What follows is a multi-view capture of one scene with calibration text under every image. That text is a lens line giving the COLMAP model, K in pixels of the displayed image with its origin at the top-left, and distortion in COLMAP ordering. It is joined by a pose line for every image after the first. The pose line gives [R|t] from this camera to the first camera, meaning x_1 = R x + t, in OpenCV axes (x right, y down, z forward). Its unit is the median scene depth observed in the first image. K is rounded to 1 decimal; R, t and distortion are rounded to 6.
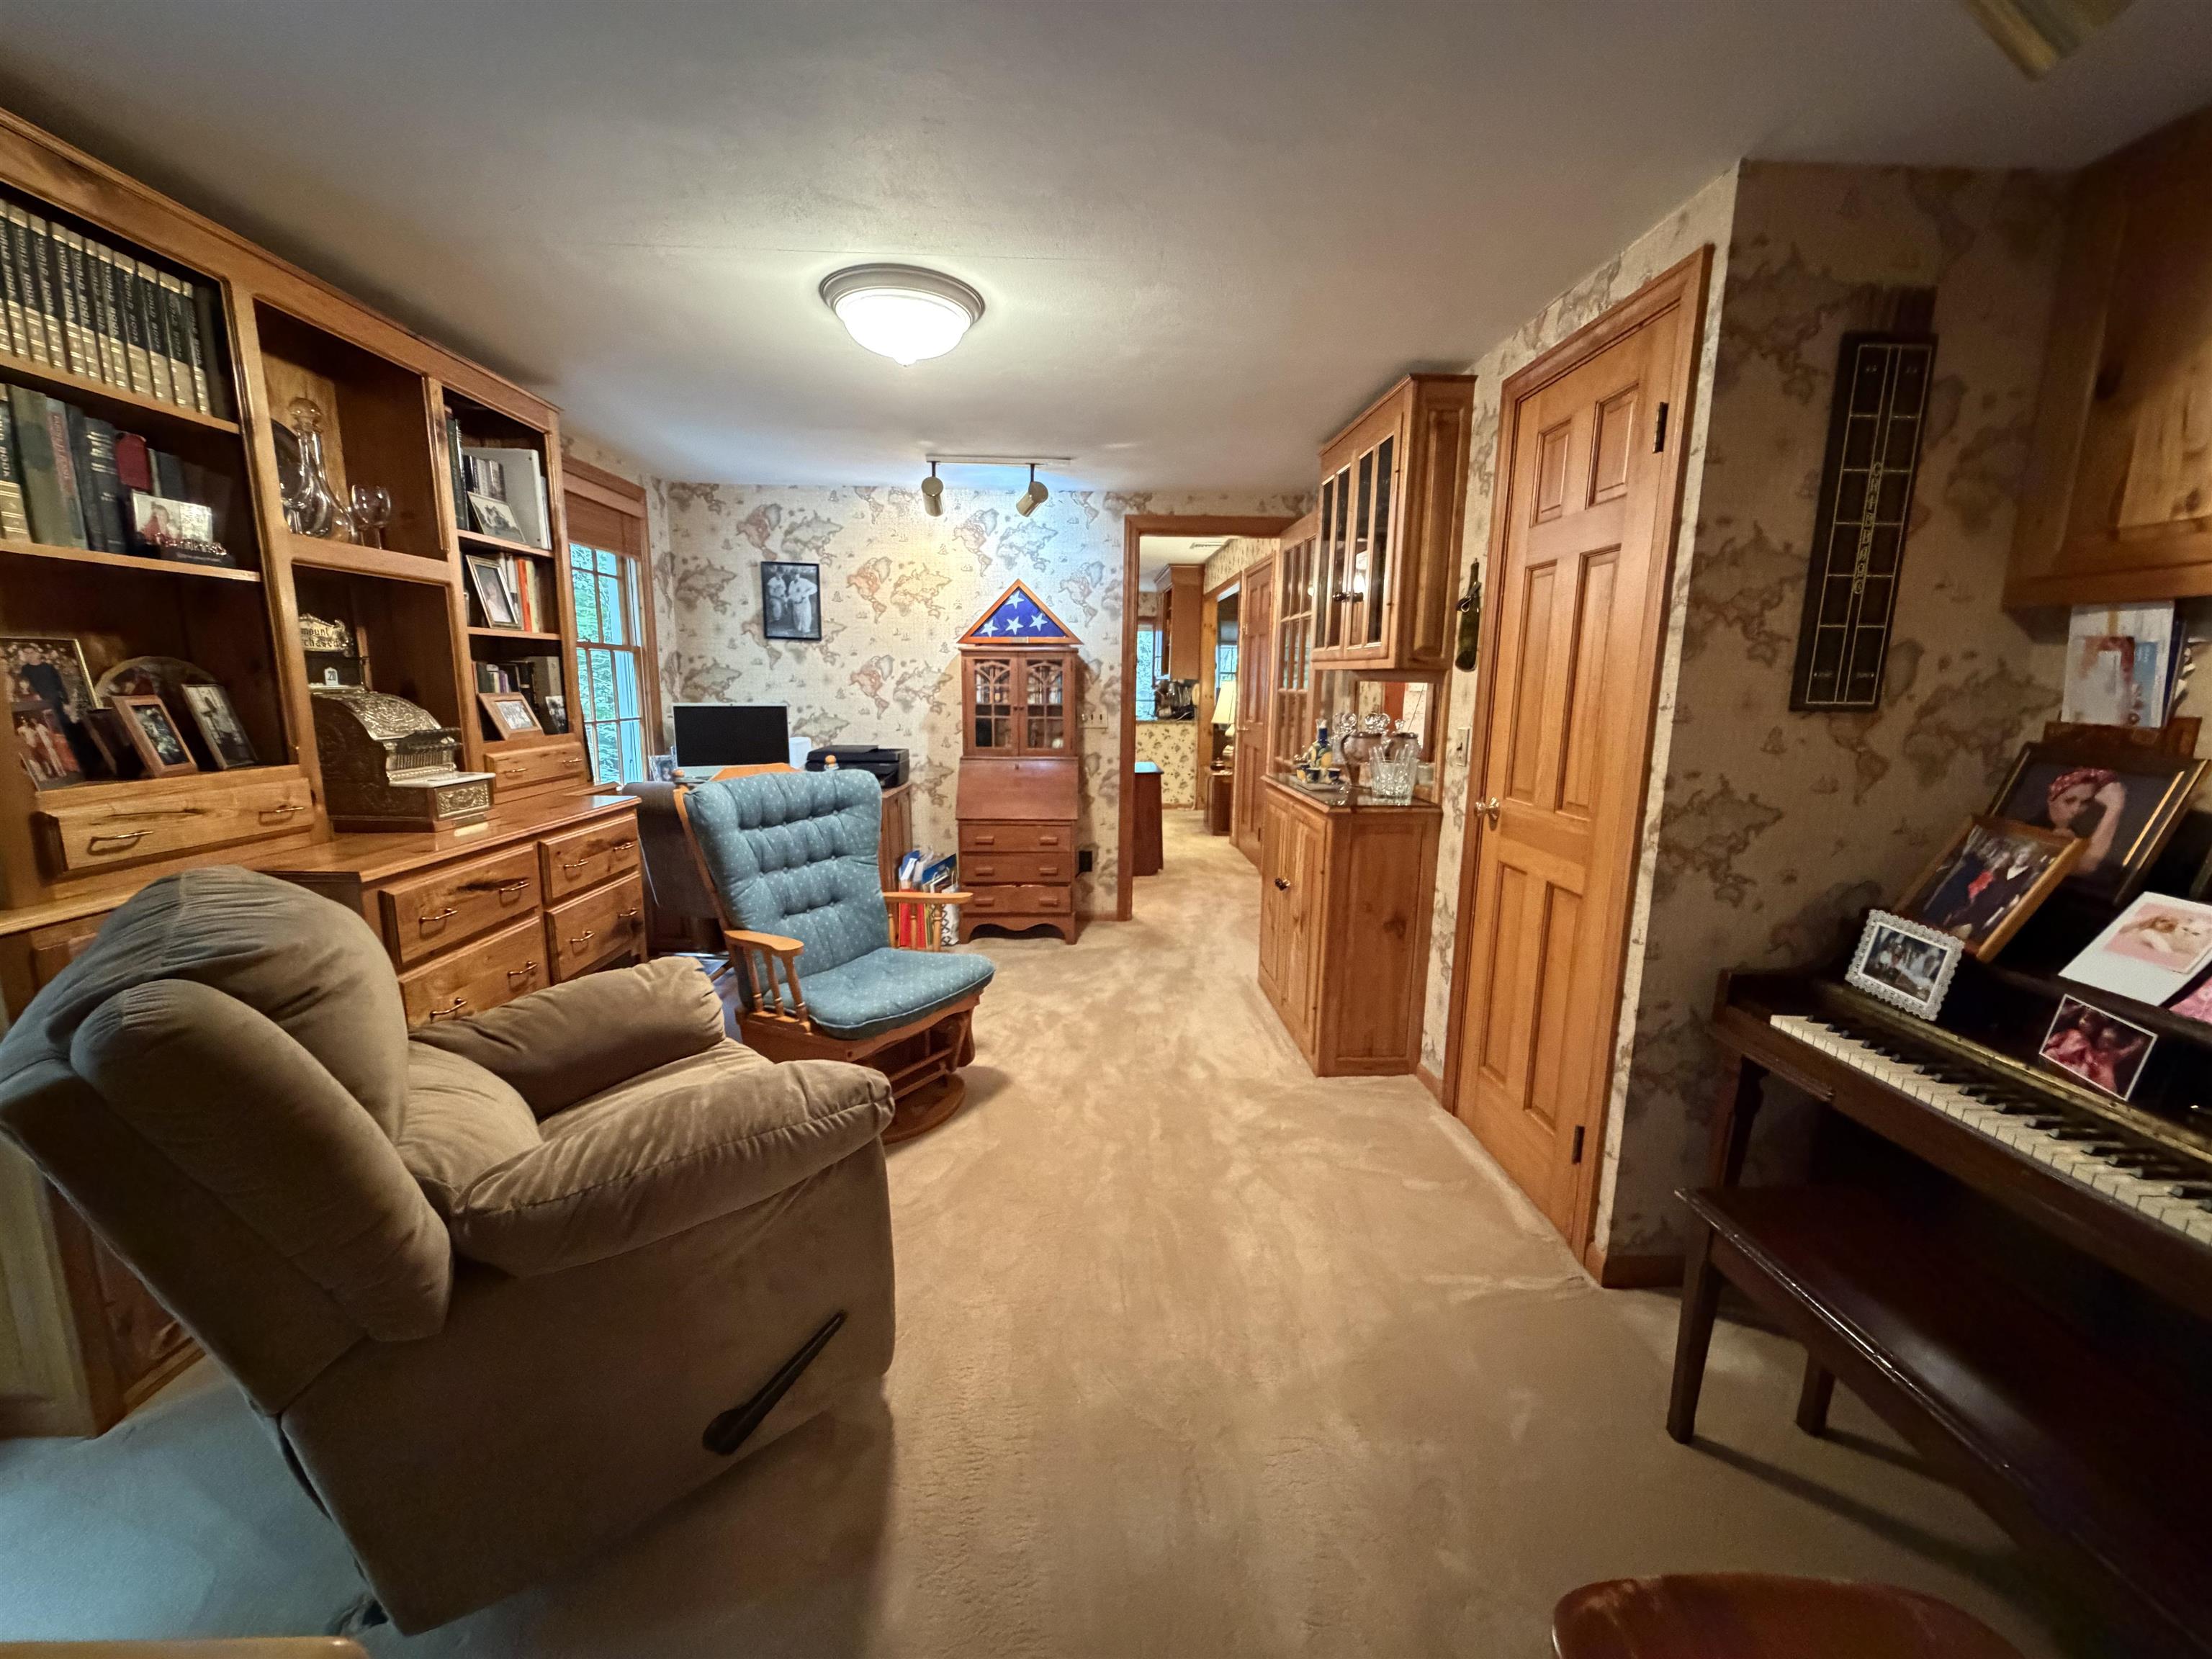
lens RADIAL K [[878.5, 0, 1106.8], [0, 878.5, 833.4], [0, 0, 1]] dist [0.000442, -0.000626]
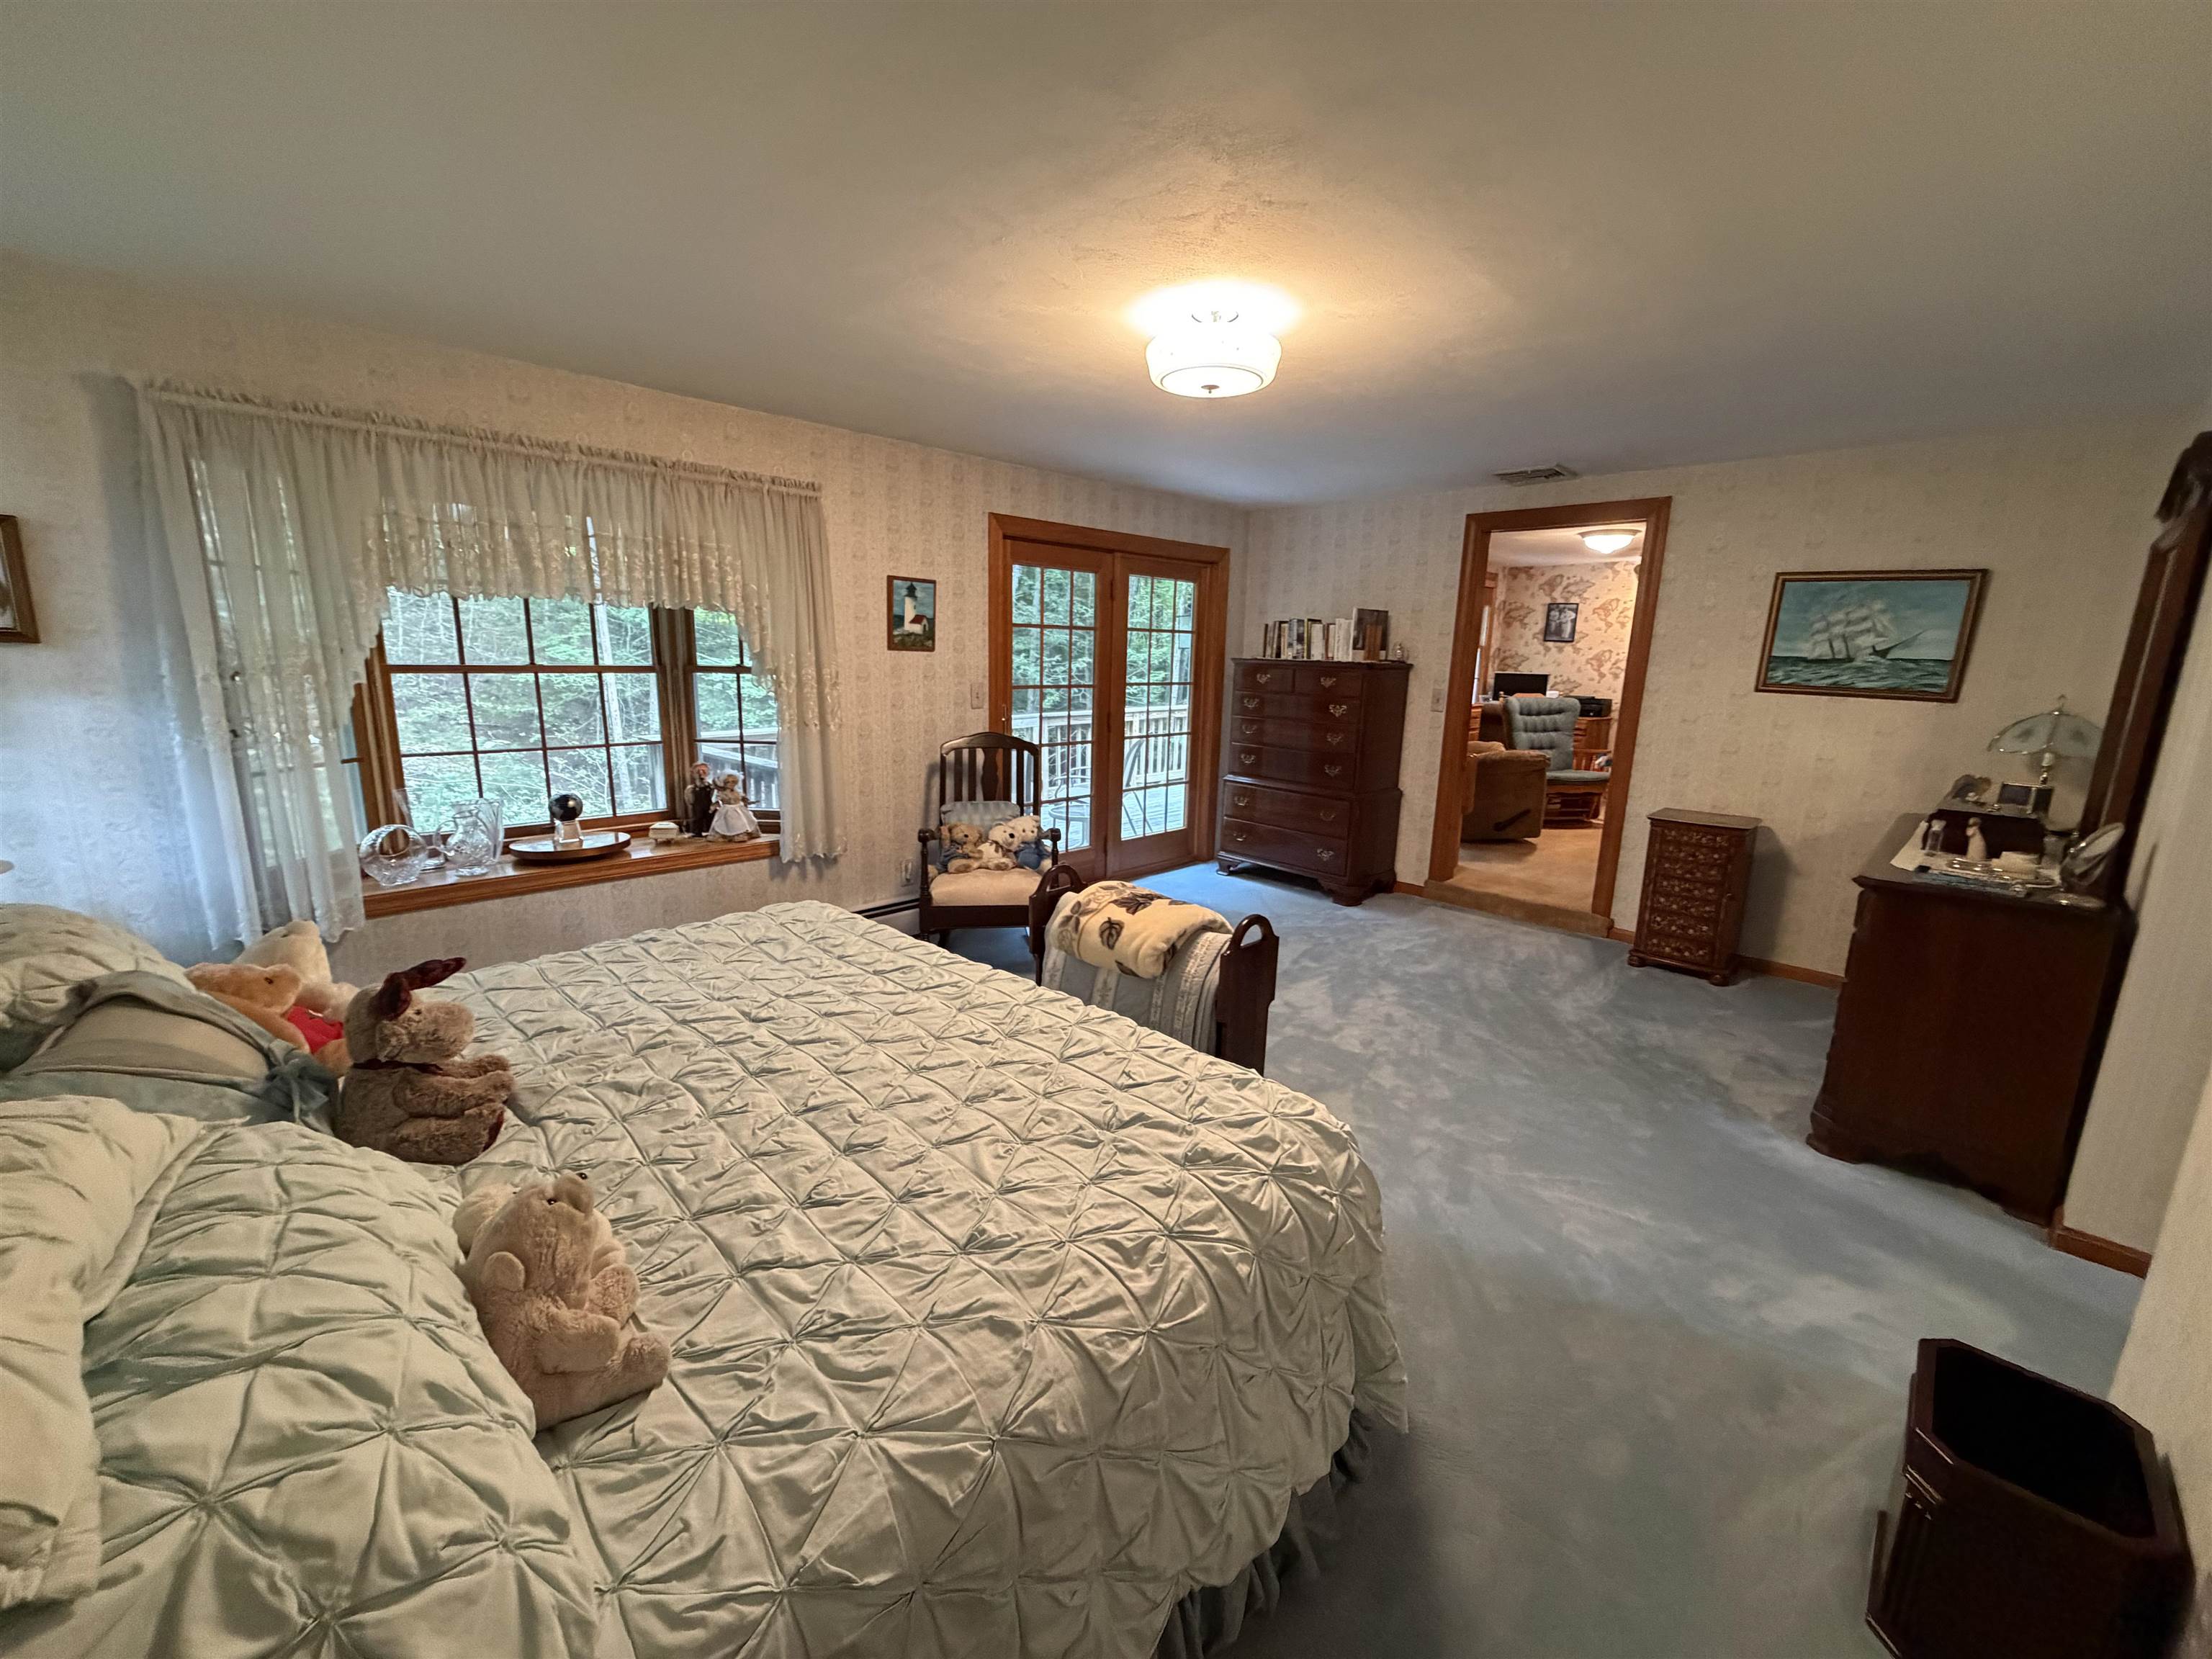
lens RADIAL K [[878.5, 0, 1102.6], [0, 878.5, 828.1], [0, 0, 1]] dist [0.000442, -0.000626]
pose [[0.676791, 0.150354, -0.720658, 0.445077], [-0.136223, 0.987594, 0.078115, 0.183242], [0.723462, 0.045302, 0.688876, -1.107725]]
